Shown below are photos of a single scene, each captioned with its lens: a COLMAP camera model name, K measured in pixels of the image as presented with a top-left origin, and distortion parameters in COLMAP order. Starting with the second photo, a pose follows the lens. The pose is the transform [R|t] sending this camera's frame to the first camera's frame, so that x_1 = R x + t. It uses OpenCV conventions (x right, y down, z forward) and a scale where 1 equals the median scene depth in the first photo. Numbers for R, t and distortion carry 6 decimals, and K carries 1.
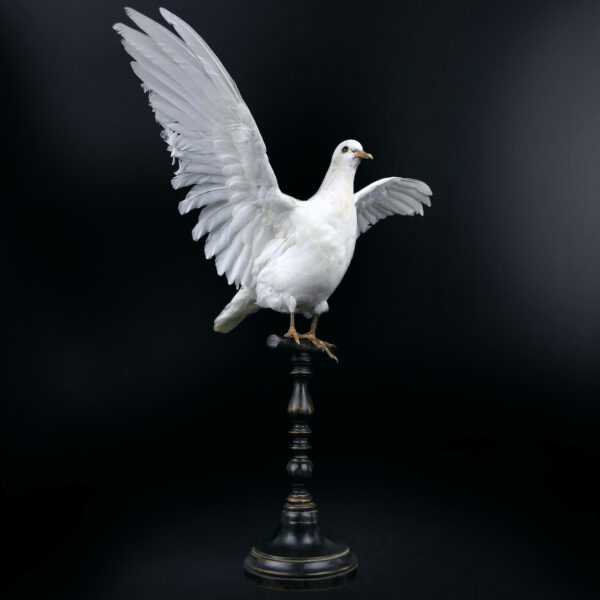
lens RADIAL K [[581.7, 0, 300.6], [0, 581.7, 299.9], [0, 0, 1]] dist [0.003065, 0.000000]
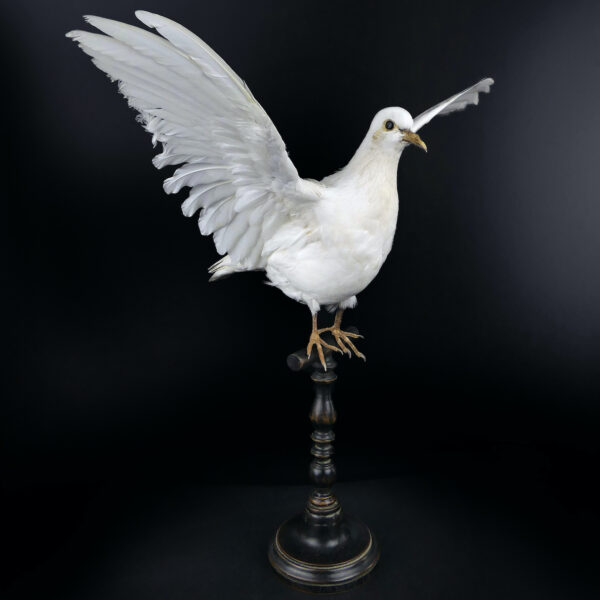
lens RADIAL K [[778.0, 0, 299.3], [0, 778.0, 300.2], [0, 0, 1]] dist [0.021127, 0.000000]
pose [[0.998261, -0.025000, 0.053385, -0.097371], [-0.006192, 0.856137, 0.516712, -0.588956], [-0.058623, -0.516144, 0.854493, 0.056832]]
